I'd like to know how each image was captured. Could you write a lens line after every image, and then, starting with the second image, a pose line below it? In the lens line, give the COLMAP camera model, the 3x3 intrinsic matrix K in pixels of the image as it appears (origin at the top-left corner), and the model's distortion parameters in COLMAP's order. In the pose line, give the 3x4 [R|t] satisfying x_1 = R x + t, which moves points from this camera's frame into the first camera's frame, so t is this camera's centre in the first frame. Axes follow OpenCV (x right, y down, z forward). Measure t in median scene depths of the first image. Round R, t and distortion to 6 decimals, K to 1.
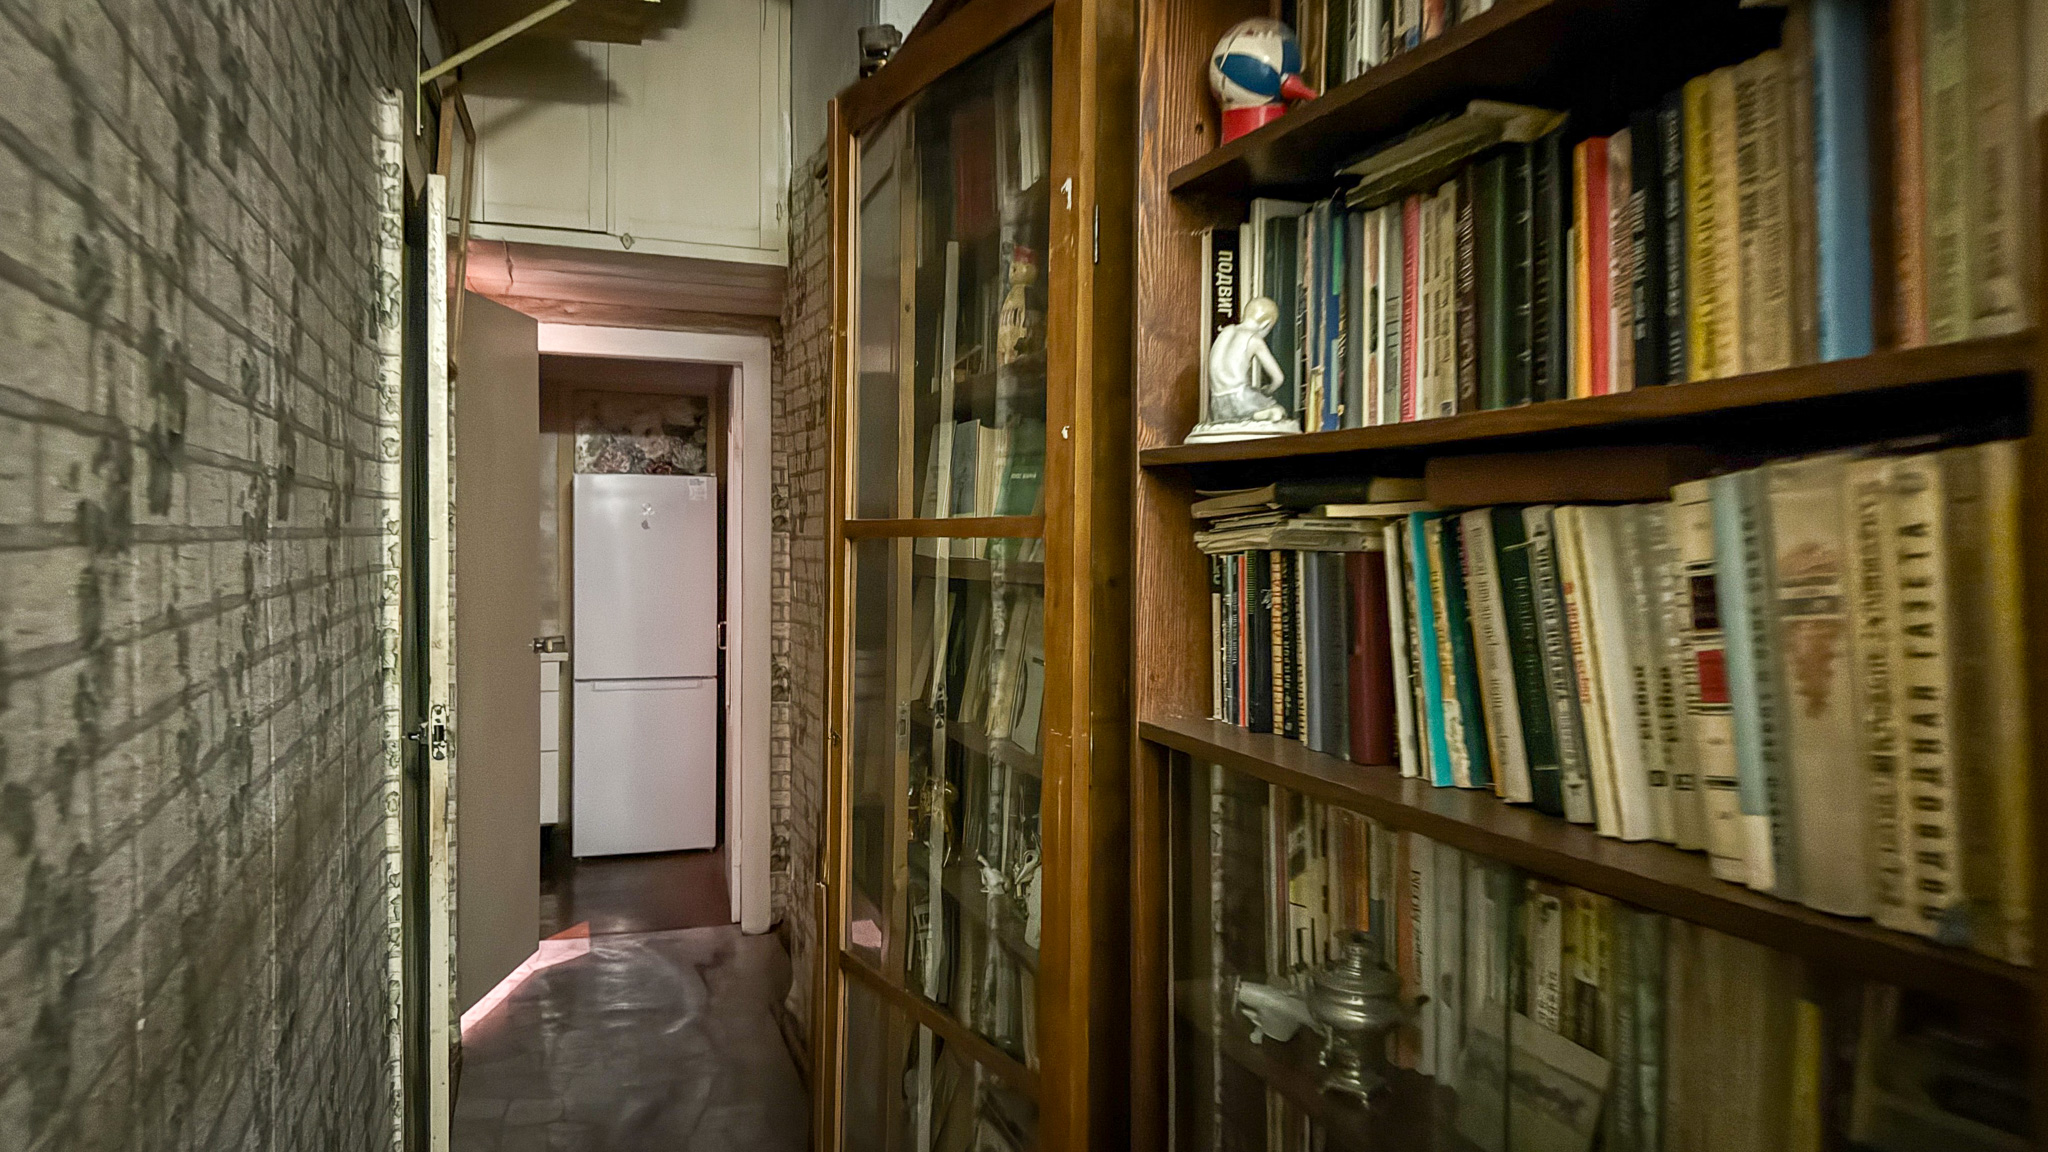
lens RADIAL K [[1410.7, 0, 1037.6], [0, 1410.7, 577.5], [0, 0, 1]] dist [0.090274, -0.139613]
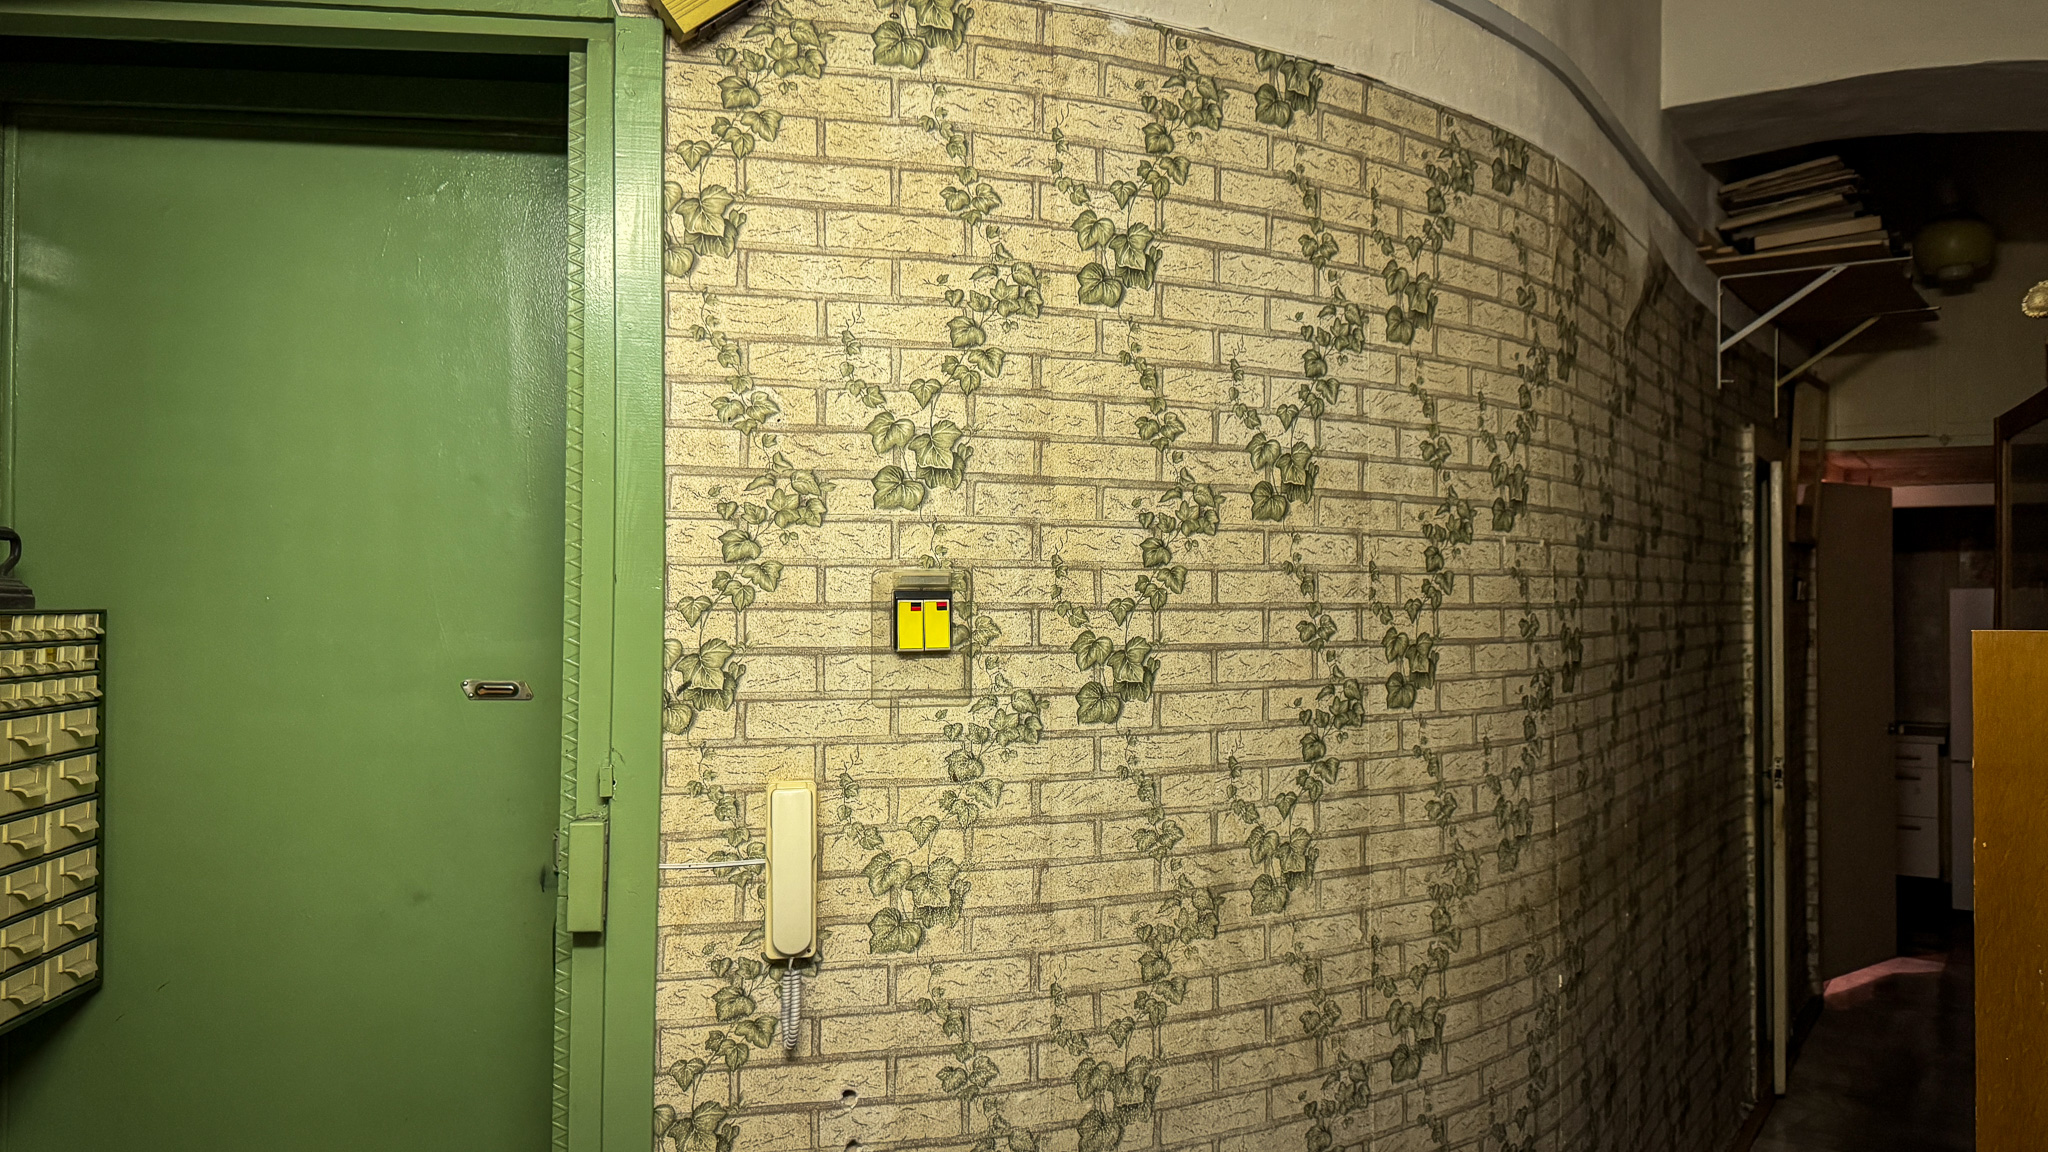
lens RADIAL K [[1410.7, 0, 1037.6], [0, 1410.7, 577.5], [0, 0, 1]] dist [0.090274, -0.139613]
pose [[0.584703, -0.018916, -0.811027, 0.521150], [-0.021627, 0.999009, -0.038892, -0.048567], [0.810959, 0.040280, 0.583715, -0.844369]]
